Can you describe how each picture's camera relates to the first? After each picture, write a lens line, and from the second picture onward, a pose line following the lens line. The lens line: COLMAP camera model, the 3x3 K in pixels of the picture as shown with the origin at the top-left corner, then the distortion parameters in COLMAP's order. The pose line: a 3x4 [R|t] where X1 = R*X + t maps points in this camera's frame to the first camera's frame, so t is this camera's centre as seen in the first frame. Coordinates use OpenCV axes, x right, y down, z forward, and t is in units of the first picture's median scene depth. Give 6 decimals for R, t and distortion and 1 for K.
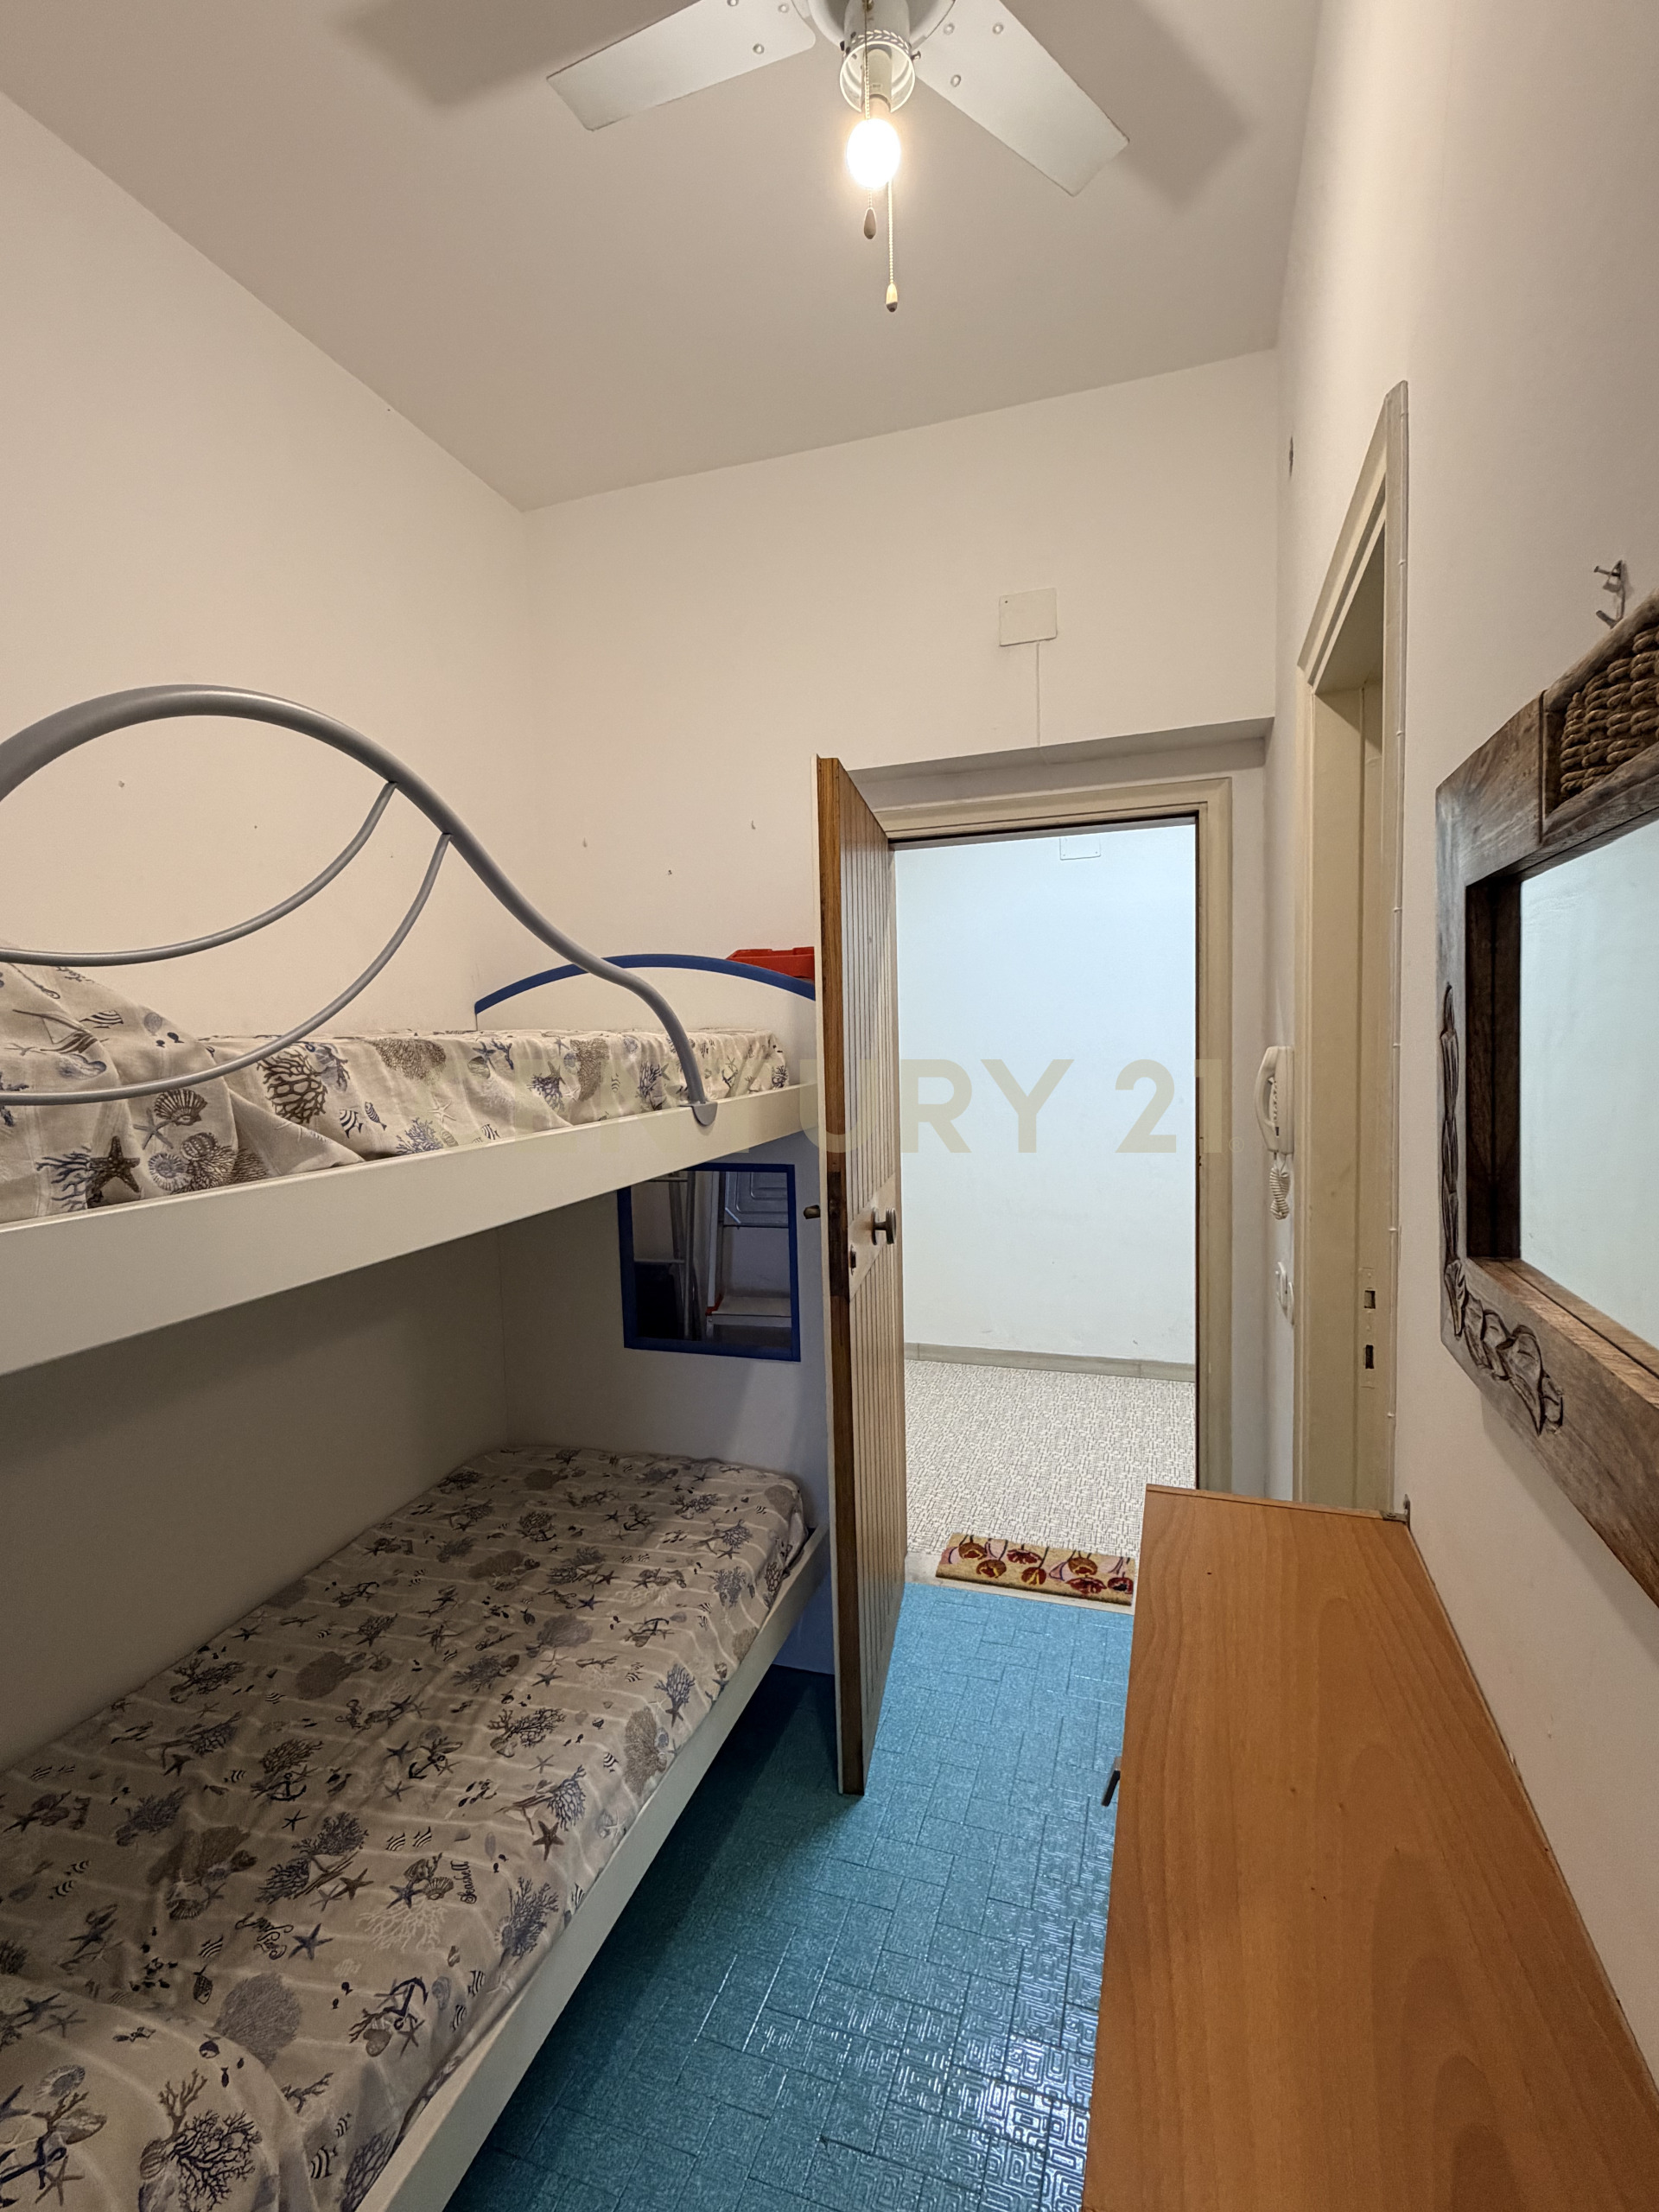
lens RADIAL K [[1009.0, 0, 828.4], [0, 1009.0, 1103.8], [0, 0, 1]] dist [0.000339, -0.000584]
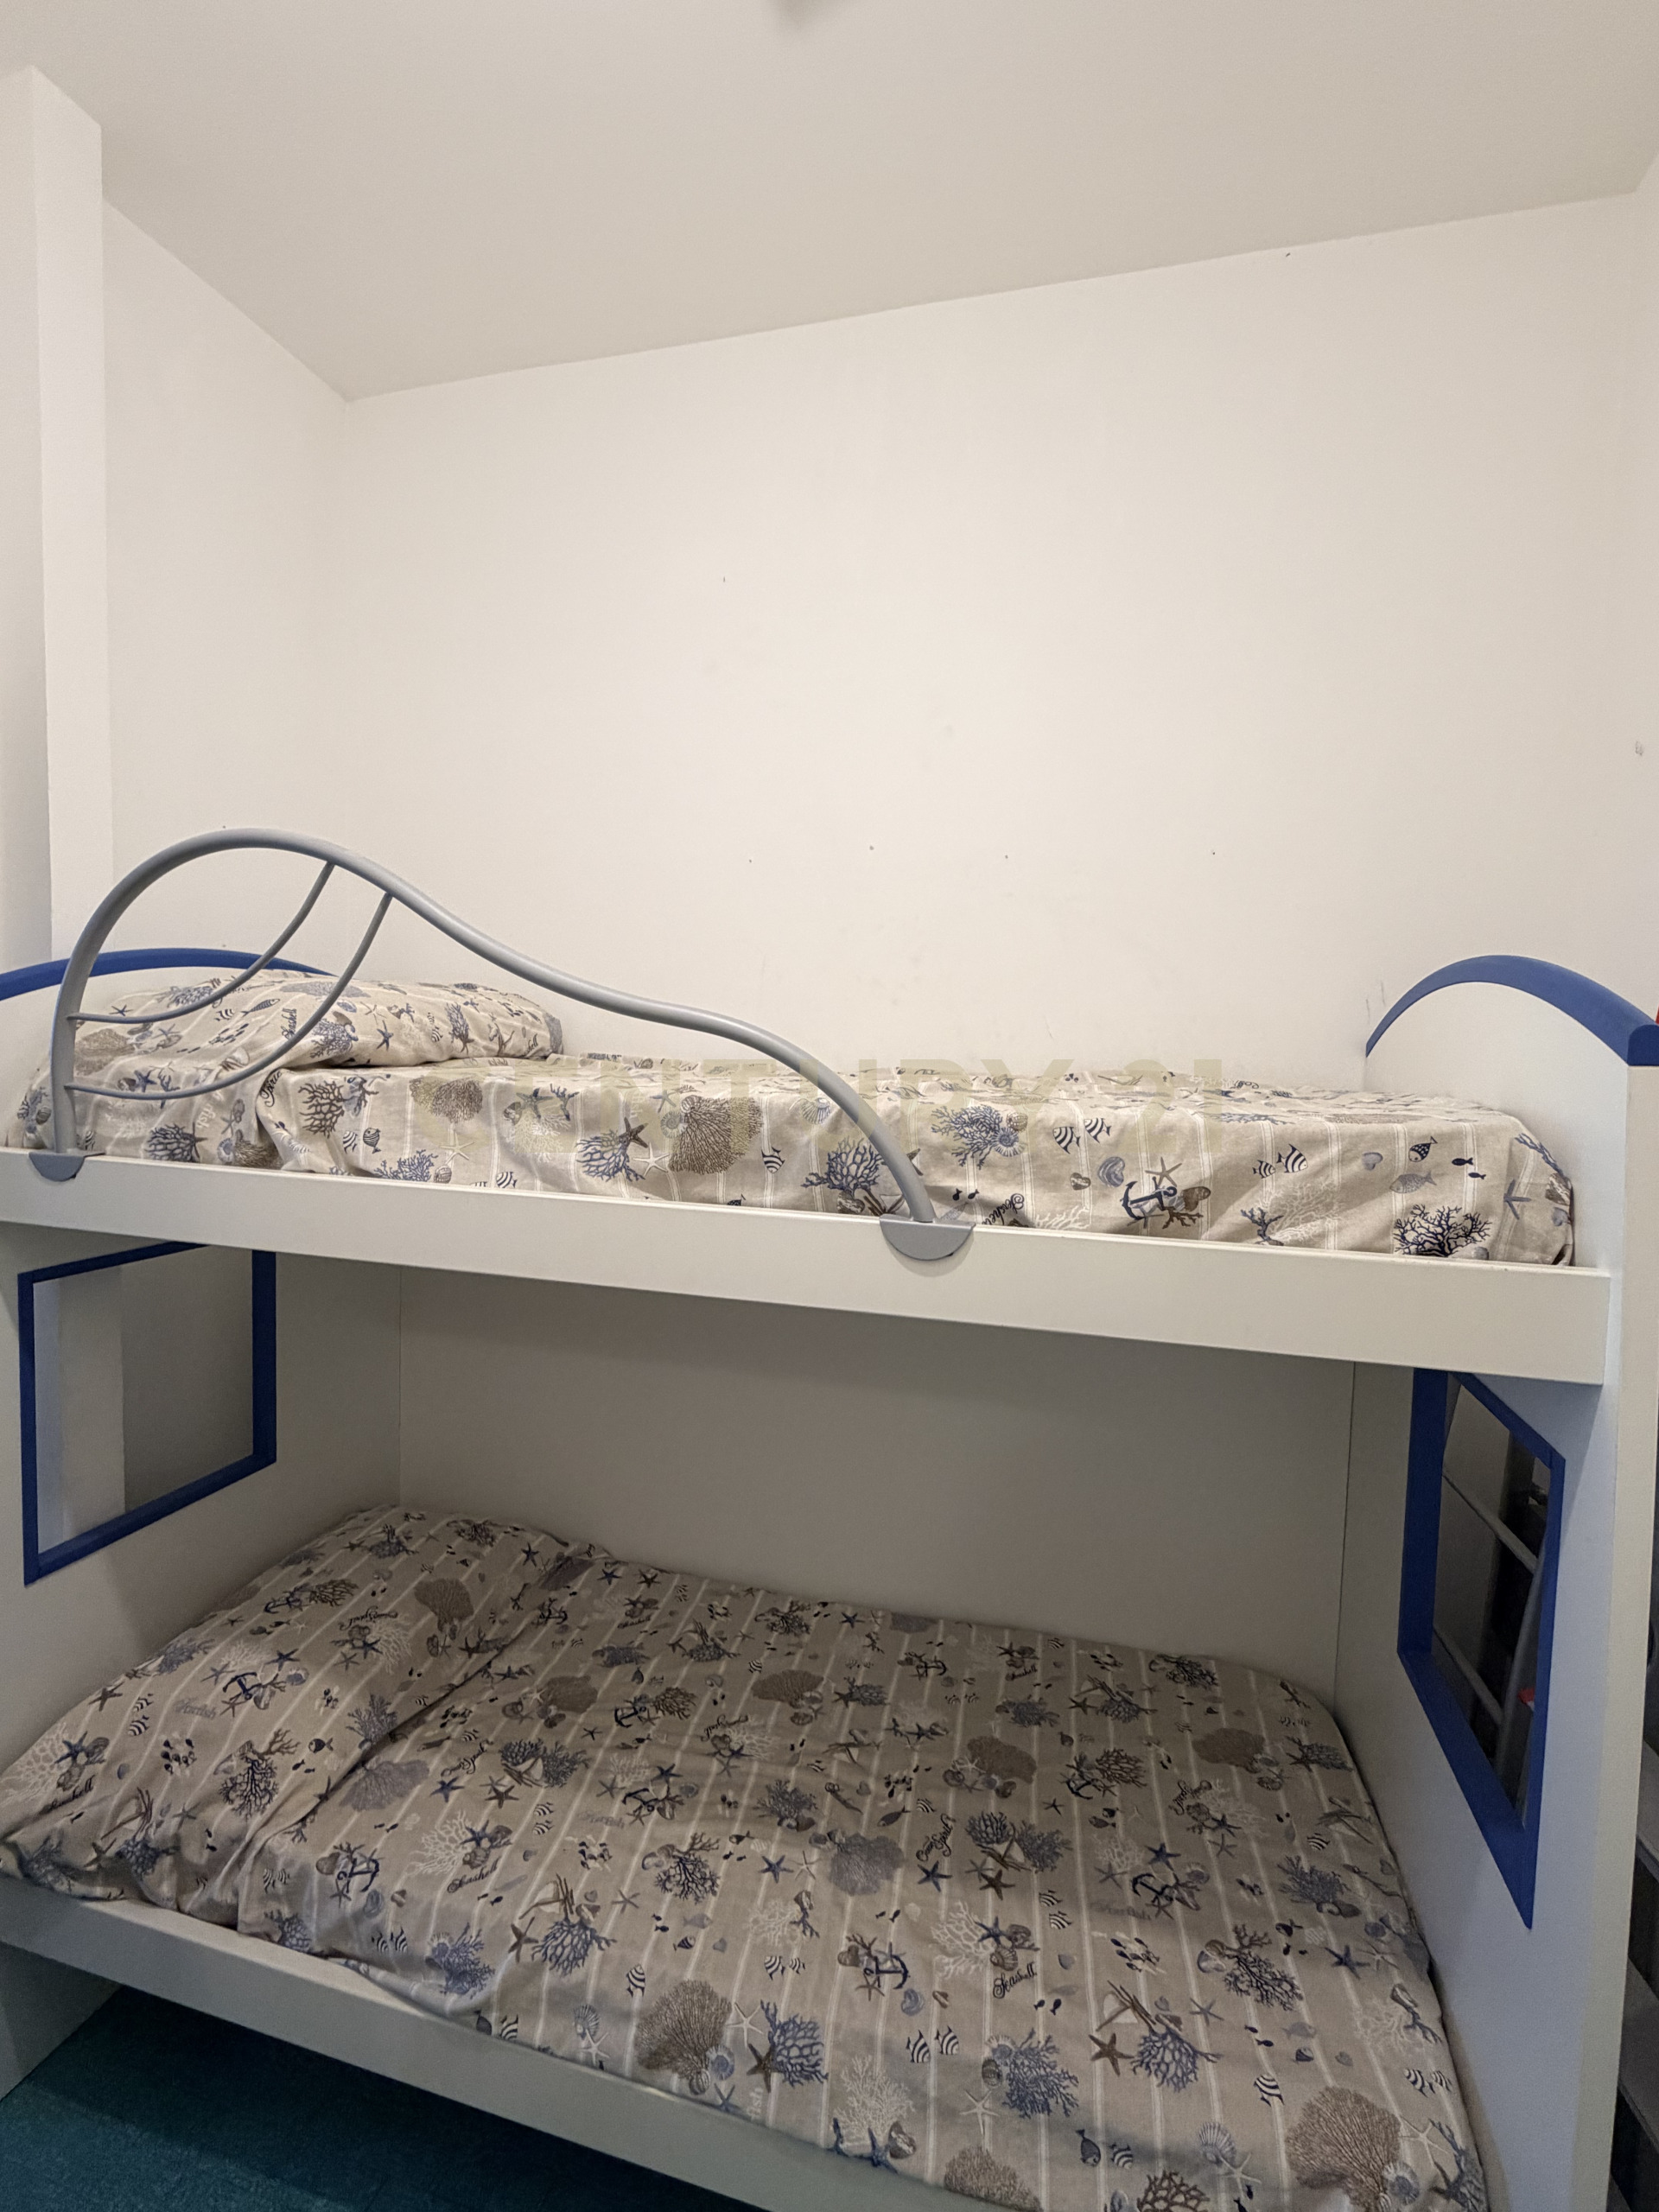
lens RADIAL K [[1009.0, 0, 826.4], [0, 1009.0, 1098.2], [0, 0, 1]] dist [0.000339, -0.000584]
pose [[0.044514, 0.086600, -0.995248, 0.476667], [-0.103517, 0.991273, 0.081625, -0.119804], [0.993631, 0.099392, 0.053090, 0.920537]]
